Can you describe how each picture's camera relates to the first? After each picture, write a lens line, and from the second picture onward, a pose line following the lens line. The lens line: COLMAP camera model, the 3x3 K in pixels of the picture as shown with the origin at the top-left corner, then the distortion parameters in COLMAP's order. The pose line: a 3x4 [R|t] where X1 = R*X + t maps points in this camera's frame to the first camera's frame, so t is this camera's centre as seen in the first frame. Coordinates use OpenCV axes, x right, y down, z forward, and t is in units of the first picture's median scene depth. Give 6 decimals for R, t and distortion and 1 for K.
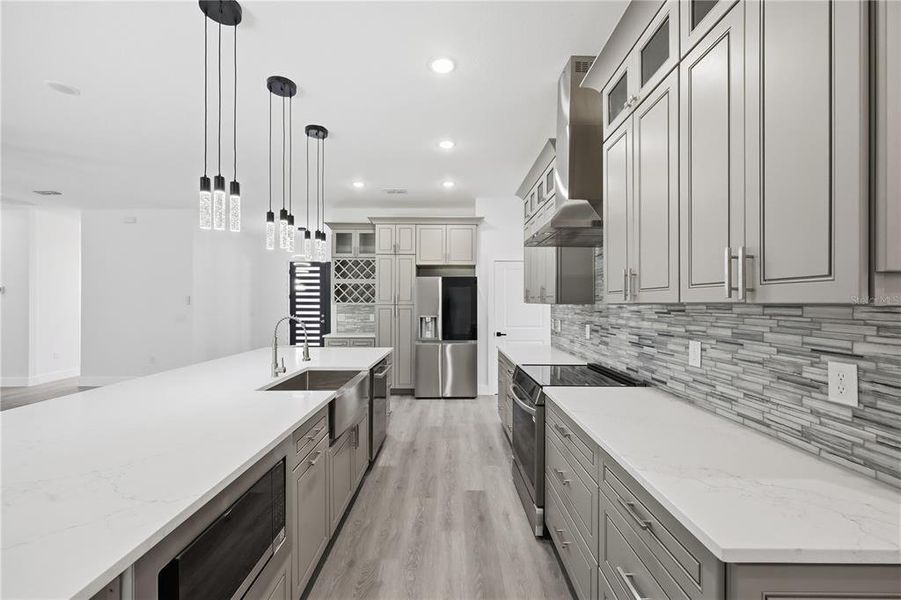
lens RADIAL K [[370.6, 0, 449.9], [0, 370.6, 305.2], [0, 0, 1]] dist [0.001375, 0.000194]
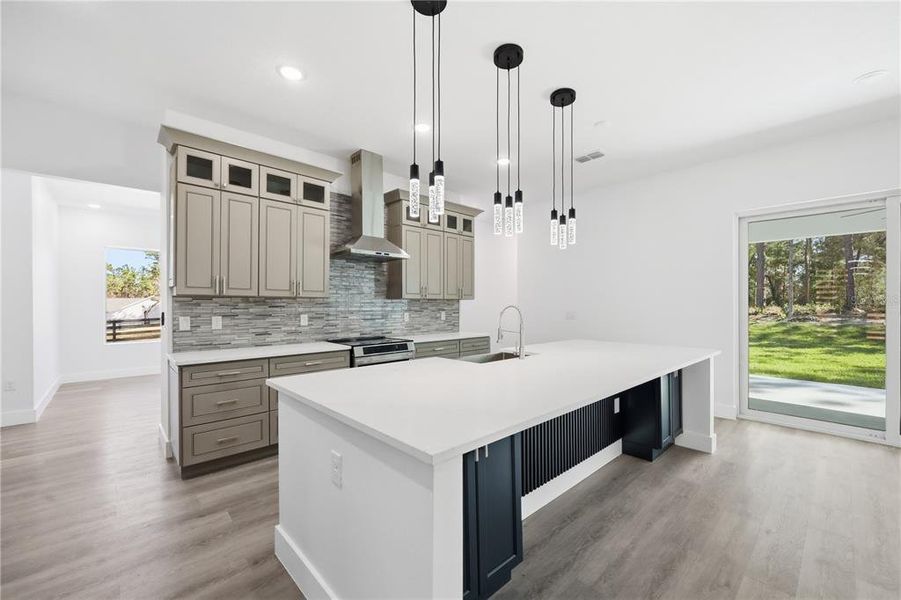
lens RADIAL K [[370.6, 0, 449.8], [0, 370.6, 299.6], [0, 0, 1]] dist [0.001375, 0.000194]
pose [[-0.684463, -0.001882, 0.729045, -2.045608], [-0.008437, 0.999950, -0.005340, 0.017212], [-0.728999, -0.009806, -0.684445, 3.435831]]
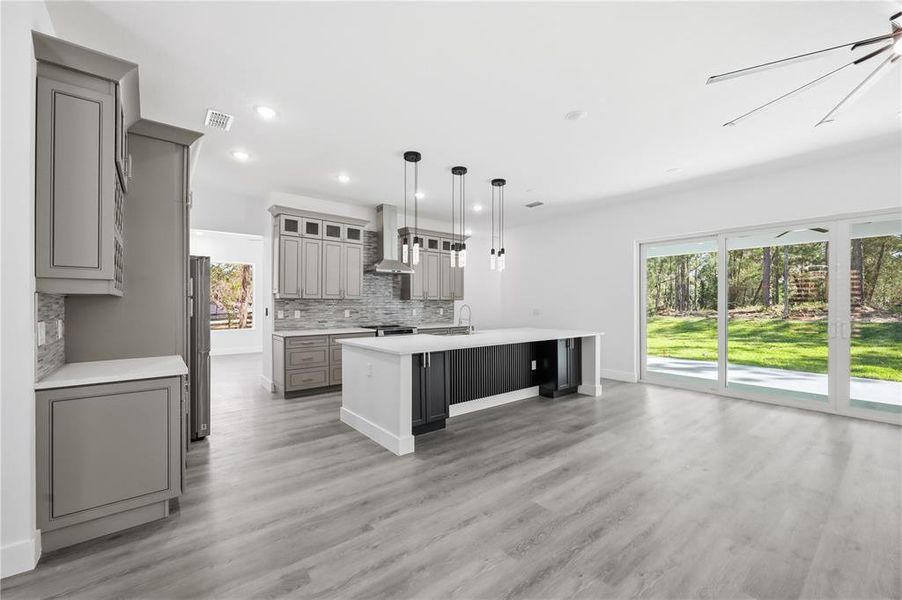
lens RADIAL K [[371.0, 0, 451.4], [0, 371.0, 299.6], [0, 0, 1]] dist [0.001375, 0.000194]
pose [[-0.633556, -0.006408, 0.773670, -3.498427], [-0.009482, 0.999955, 0.000518, -0.013937], [-0.773639, -0.007008, -0.633588, 4.184877]]
